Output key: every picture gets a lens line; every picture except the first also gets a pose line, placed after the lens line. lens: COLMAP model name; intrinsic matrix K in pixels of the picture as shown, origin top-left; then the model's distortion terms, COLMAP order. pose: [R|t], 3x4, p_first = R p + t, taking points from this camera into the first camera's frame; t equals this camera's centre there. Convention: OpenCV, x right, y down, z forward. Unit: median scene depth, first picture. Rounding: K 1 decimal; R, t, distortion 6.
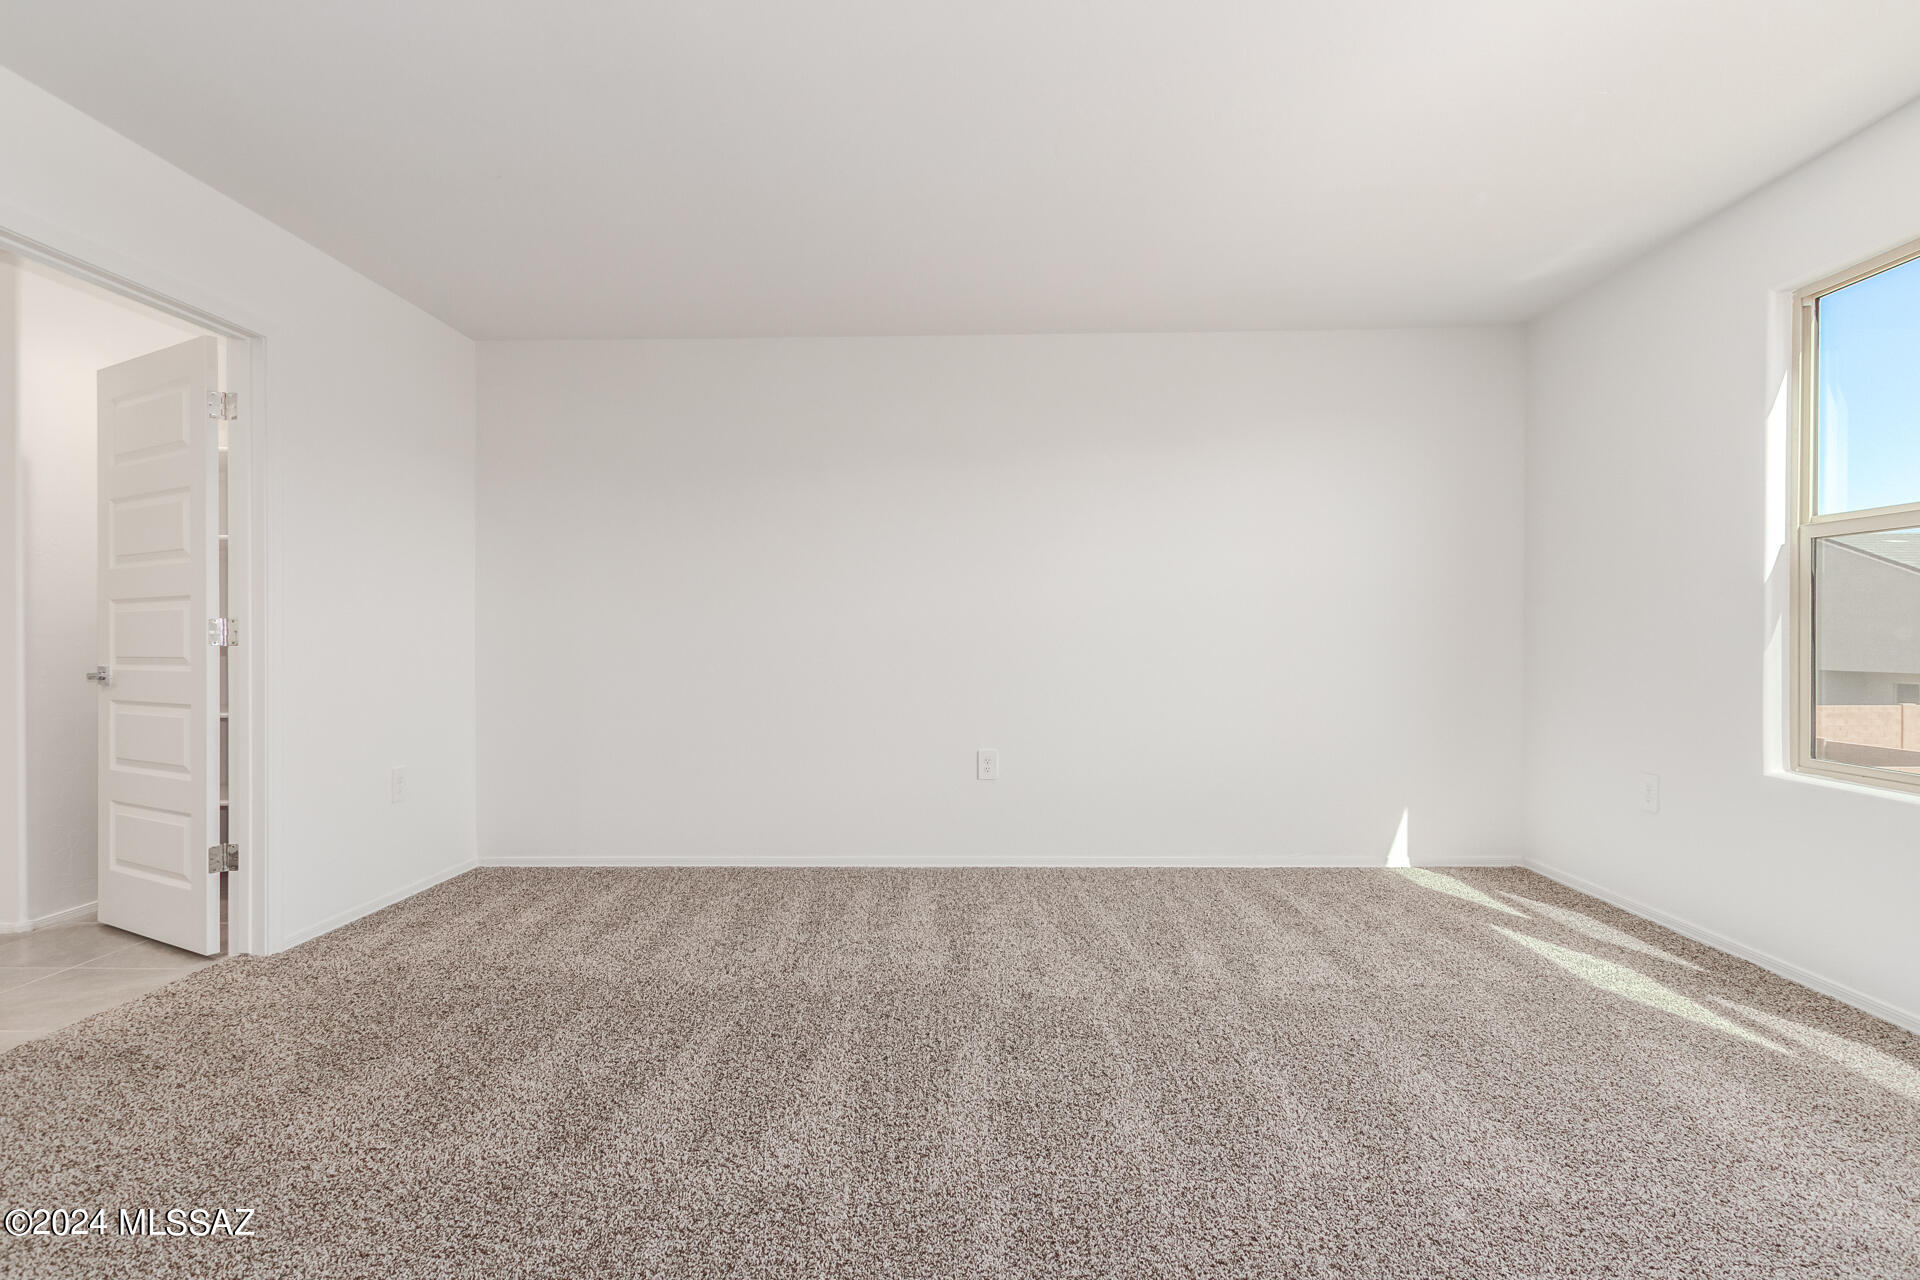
lens RADIAL K [[813.1, 0, 960.0], [0, 813.1, 640.0], [0, 0, 1]] dist [0.000752, 0.000066]
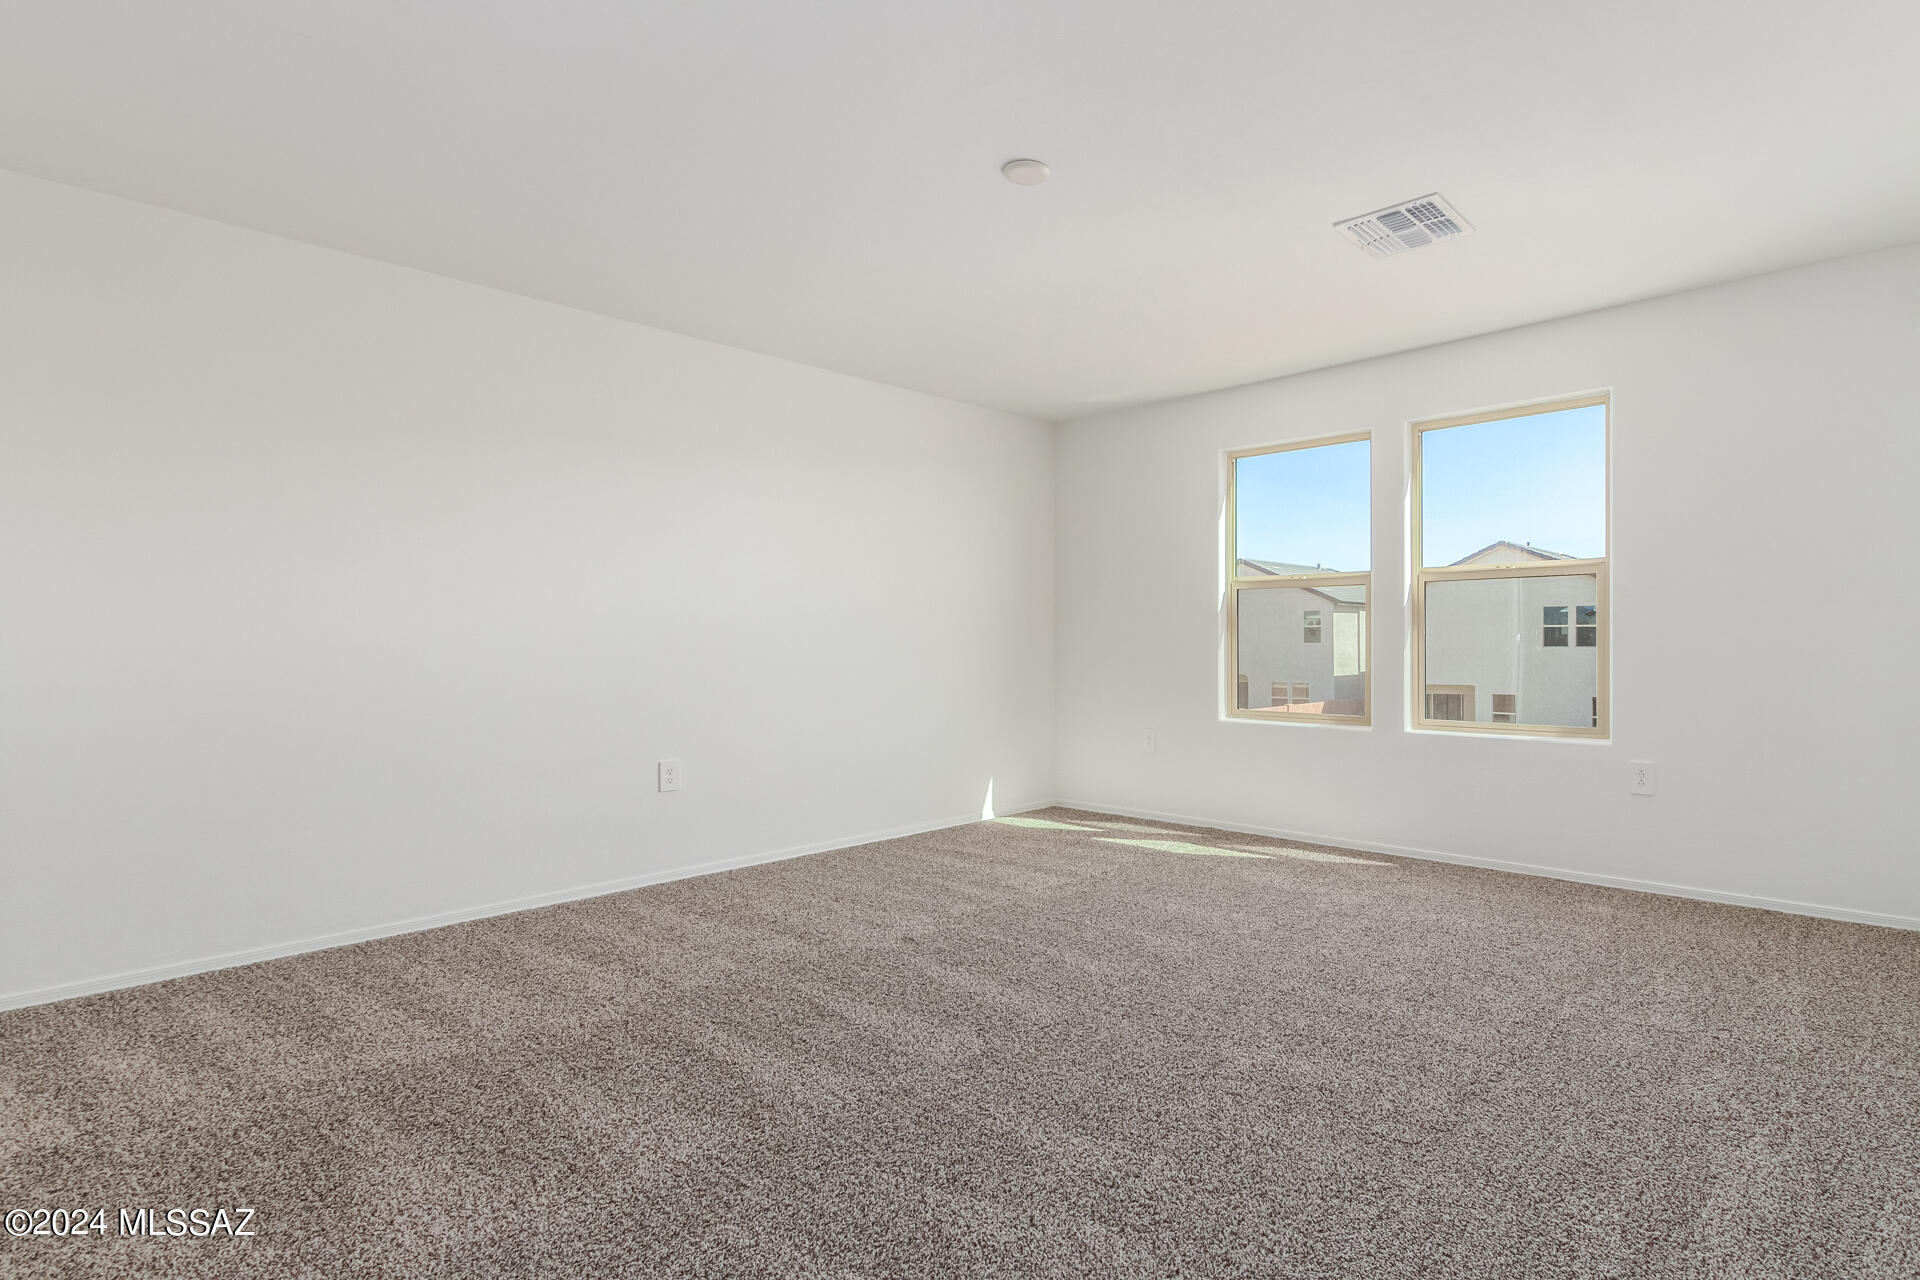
lens RADIAL K [[922.5, 0, 968.1], [0, 922.5, 642.8], [0, 0, 1]] dist [0.002751, 0.000535]
pose [[0.707448, 0.001306, 0.706765, -0.706029], [0.001793, 0.999992, -0.003643, 0.000906], [-0.706764, 0.003845, 0.707439, -0.035166]]
